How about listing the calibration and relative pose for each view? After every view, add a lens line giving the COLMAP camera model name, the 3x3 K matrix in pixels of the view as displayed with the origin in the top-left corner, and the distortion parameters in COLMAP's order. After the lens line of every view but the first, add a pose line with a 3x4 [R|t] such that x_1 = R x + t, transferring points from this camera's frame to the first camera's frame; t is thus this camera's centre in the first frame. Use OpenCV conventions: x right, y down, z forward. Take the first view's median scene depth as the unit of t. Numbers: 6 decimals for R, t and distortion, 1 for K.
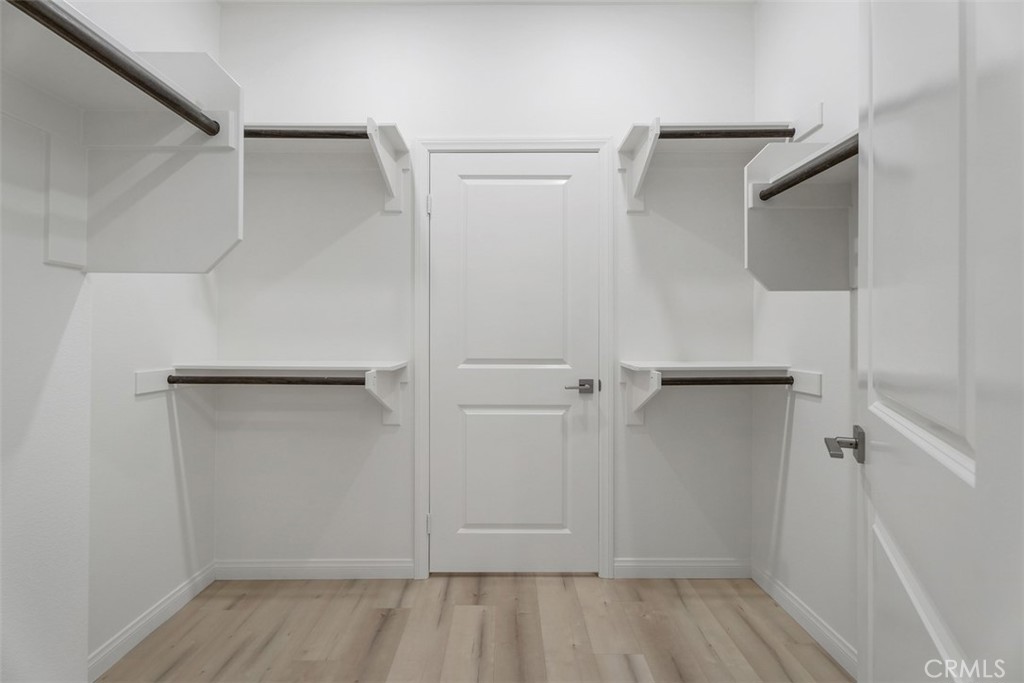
lens RADIAL K [[454.1, 0, 511.7], [0, 454.1, 338.9], [0, 0, 1]] dist [-0.001340, -0.000733]
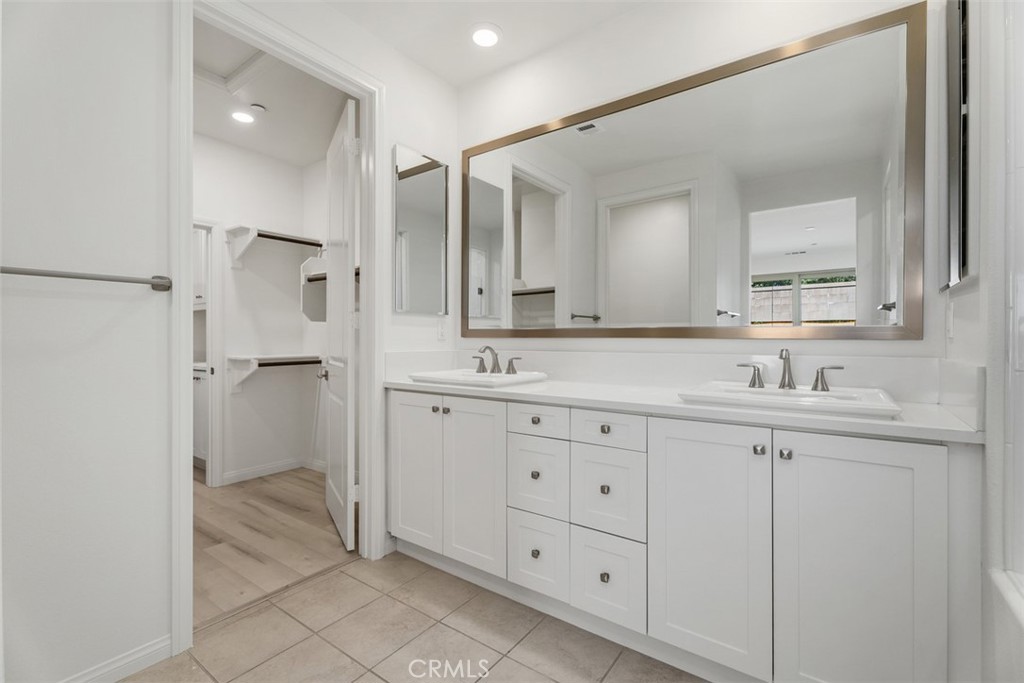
lens RADIAL K [[454.1, 0, 511.7], [0, 454.1, 338.9], [0, 0, 1]] dist [-0.001340, -0.000733]
pose [[0.591283, 0.002691, 0.806460, -0.514464], [0.001666, 0.999988, -0.004558, -0.004992], [-0.806463, 0.004039, 0.591271, -0.883194]]
